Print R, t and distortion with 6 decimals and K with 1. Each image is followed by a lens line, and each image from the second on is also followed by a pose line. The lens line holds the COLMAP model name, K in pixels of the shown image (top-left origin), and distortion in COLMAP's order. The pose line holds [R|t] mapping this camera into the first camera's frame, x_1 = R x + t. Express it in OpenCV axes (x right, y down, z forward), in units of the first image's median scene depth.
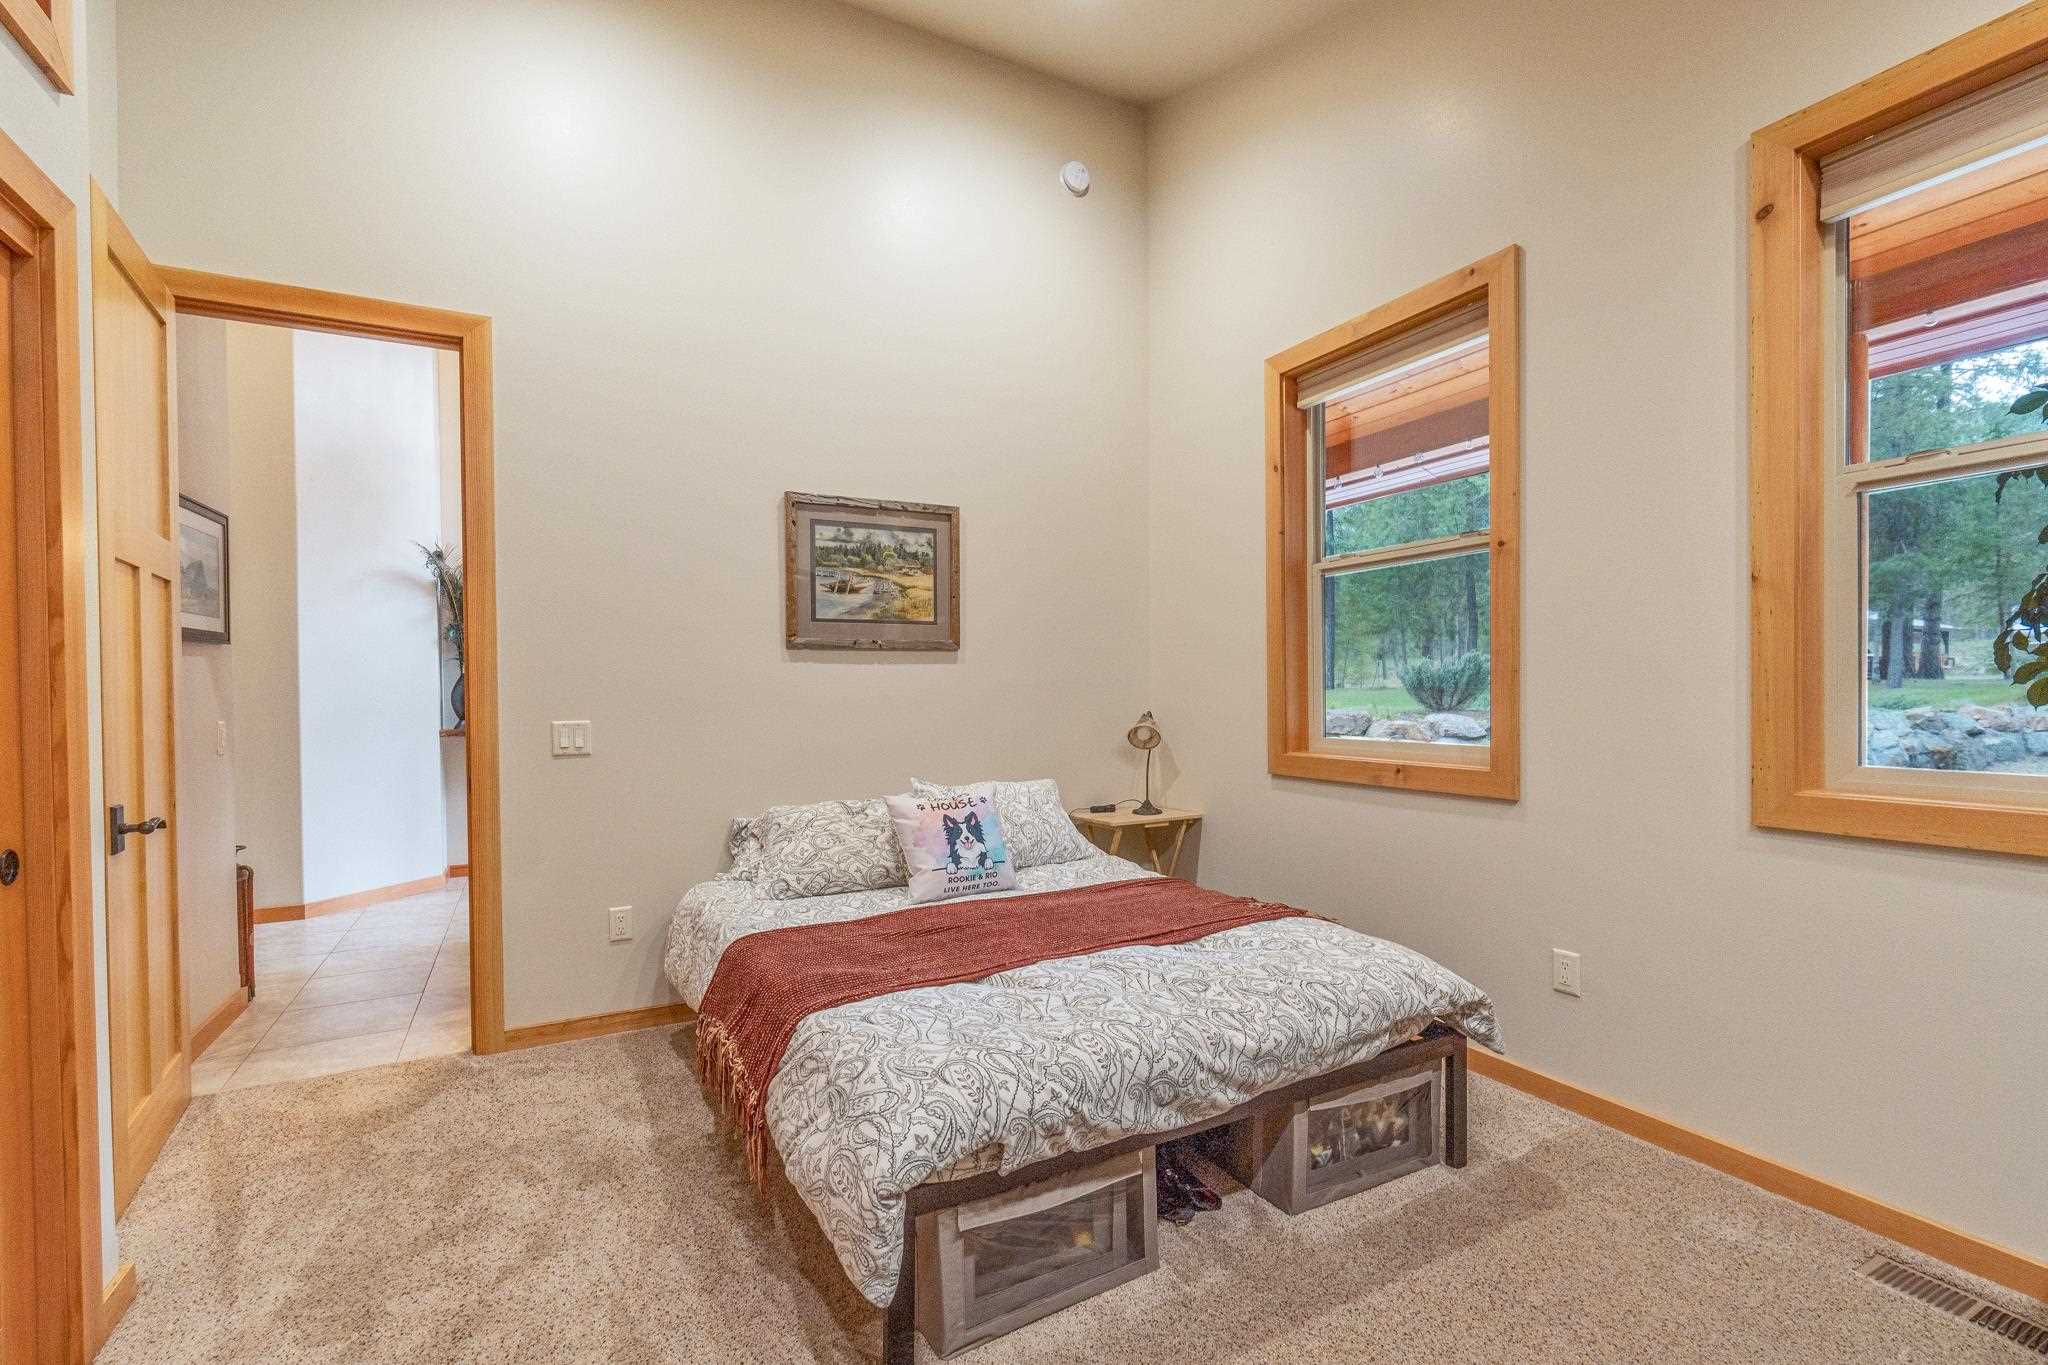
lens RADIAL K [[884.8, 0, 1011.9], [0, 884.8, 690.9], [0, 0, 1]] dist [-0.005083, -0.000109]
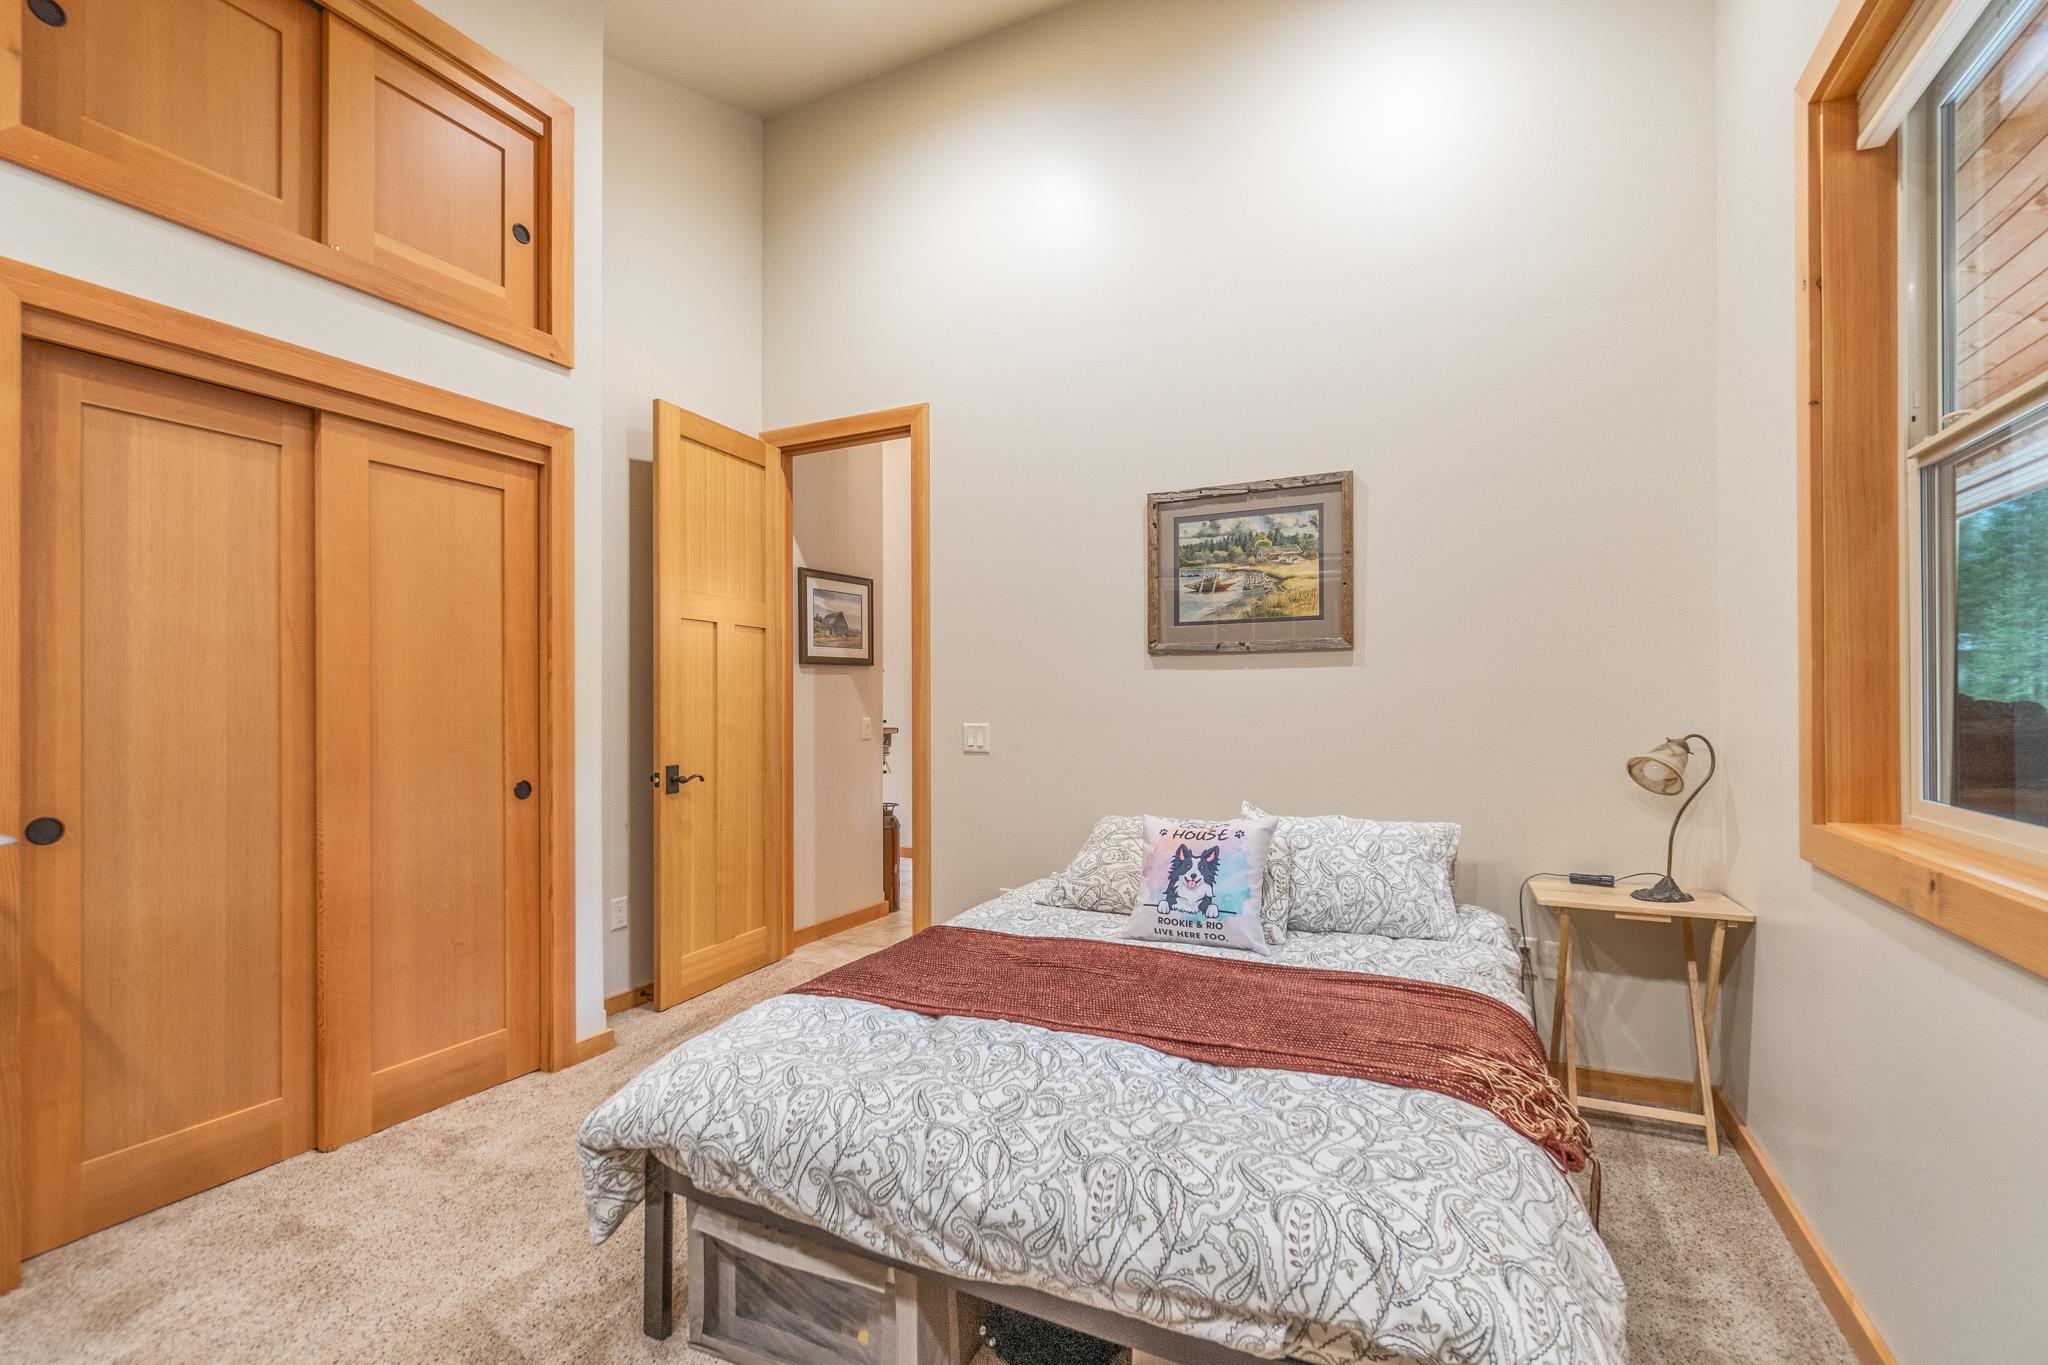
lens RADIAL K [[884.8, 0, 1022.3], [0, 884.8, 692.7], [0, 0, 1]] dist [-0.005083, -0.000109]
pose [[0.593212, -0.000618, -0.805046, 0.496641], [-0.003669, 0.999987, -0.003471, -0.003461], [0.805038, 0.005013, 0.593203, 0.348422]]
